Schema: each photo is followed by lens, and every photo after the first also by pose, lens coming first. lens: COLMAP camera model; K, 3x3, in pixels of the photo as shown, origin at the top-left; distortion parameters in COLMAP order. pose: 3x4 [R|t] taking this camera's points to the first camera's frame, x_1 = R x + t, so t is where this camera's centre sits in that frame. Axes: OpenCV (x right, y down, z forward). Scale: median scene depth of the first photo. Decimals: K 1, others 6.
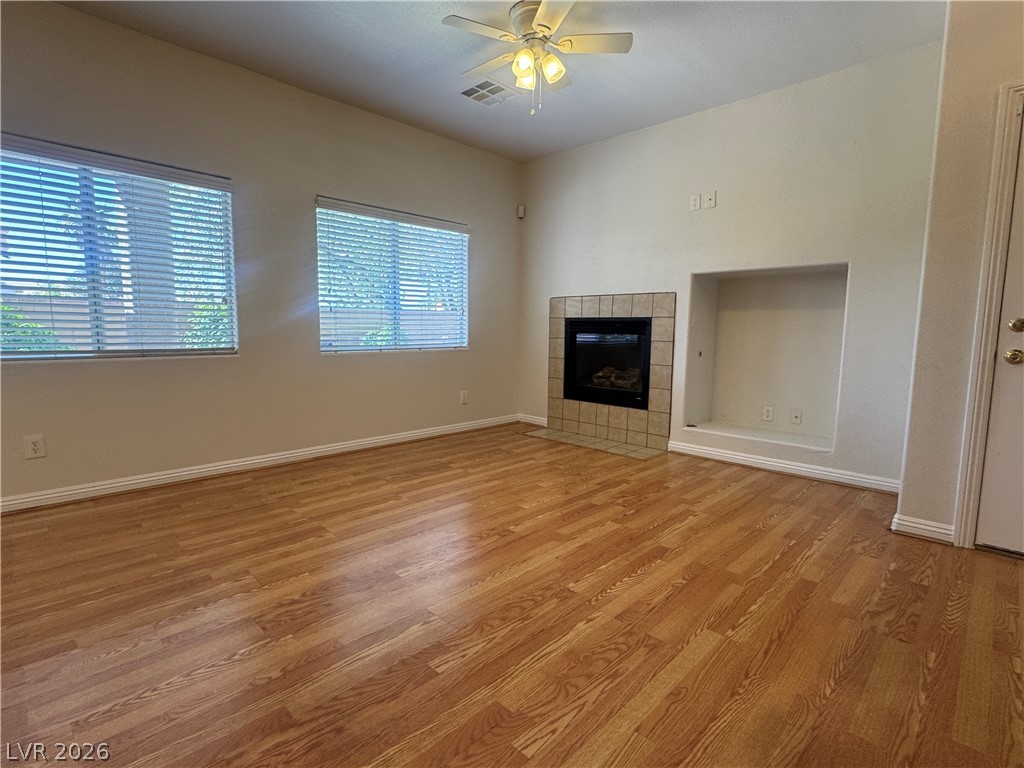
lens RADIAL K [[504.6, 0, 510.8], [0, 504.6, 383.8], [0, 0, 1]] dist [0.001409, -0.000625]
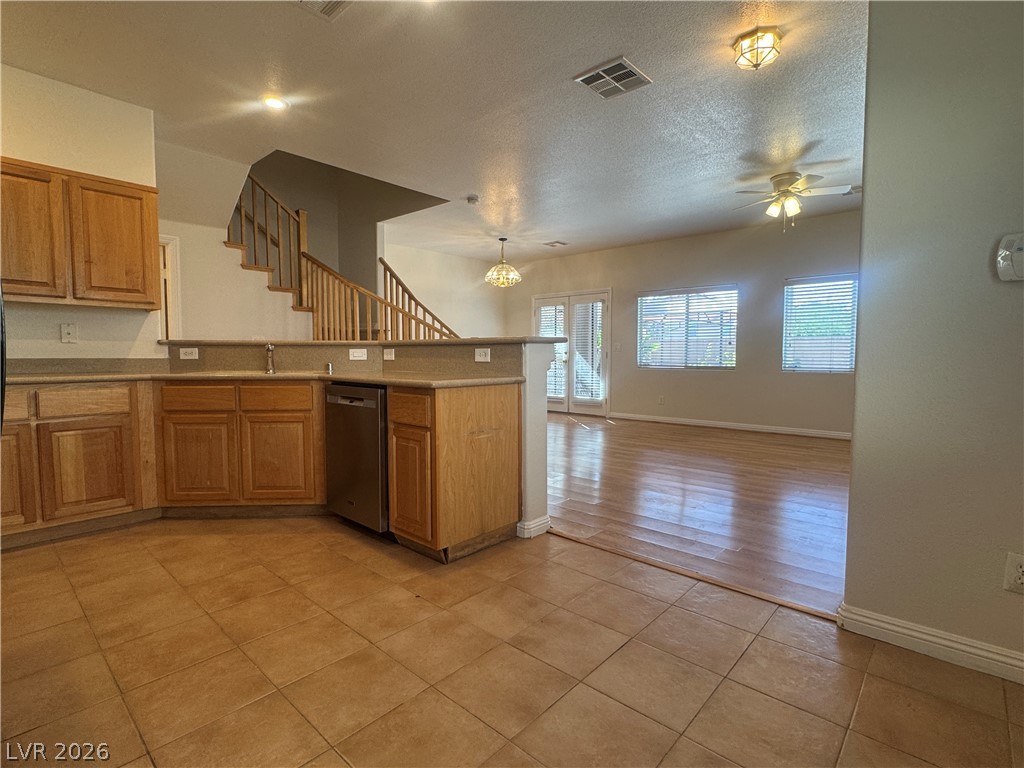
lens RADIAL K [[504.6, 0, 514.2], [0, 504.6, 382.3], [0, 0, 1]] dist [0.001409, -0.000625]
pose [[0.055057, 0.044331, -0.997499, 1.612740], [-0.106891, 0.993535, 0.038255, 0.008788], [0.992745, 0.104517, 0.059440, 0.022774]]
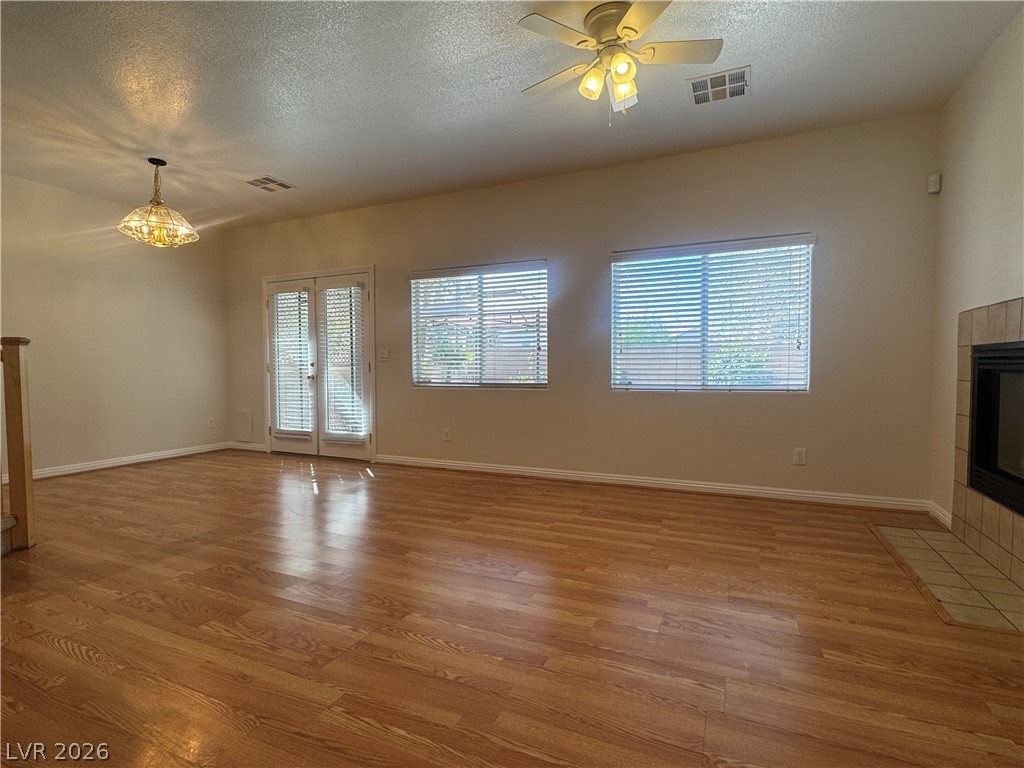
lens RADIAL K [[504.6, 0, 509.4], [0, 504.6, 381.2], [0, 0, 1]] dist [0.001409, -0.000625]
pose [[0.344144, 0.015414, -0.938790, 0.765079], [-0.092496, 0.995558, -0.017562, -0.051887], [0.934350, 0.092878, 0.344041, 0.517994]]
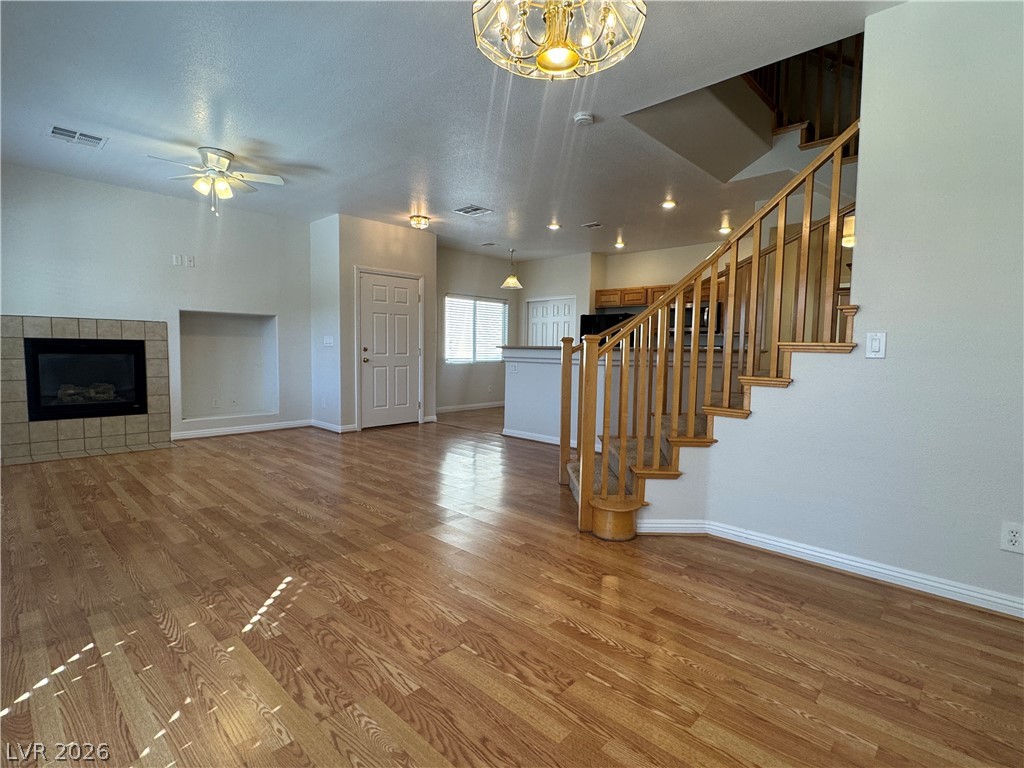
lens RADIAL K [[504.6, 0, 509.7], [0, 504.6, 382.9], [0, 0, 1]] dist [0.001409, -0.000625]
pose [[-0.012930, -0.082998, 0.996466, -1.428780], [0.090390, 0.992372, 0.083830, -0.069484], [-0.995822, 0.091155, -0.005329, 0.149788]]
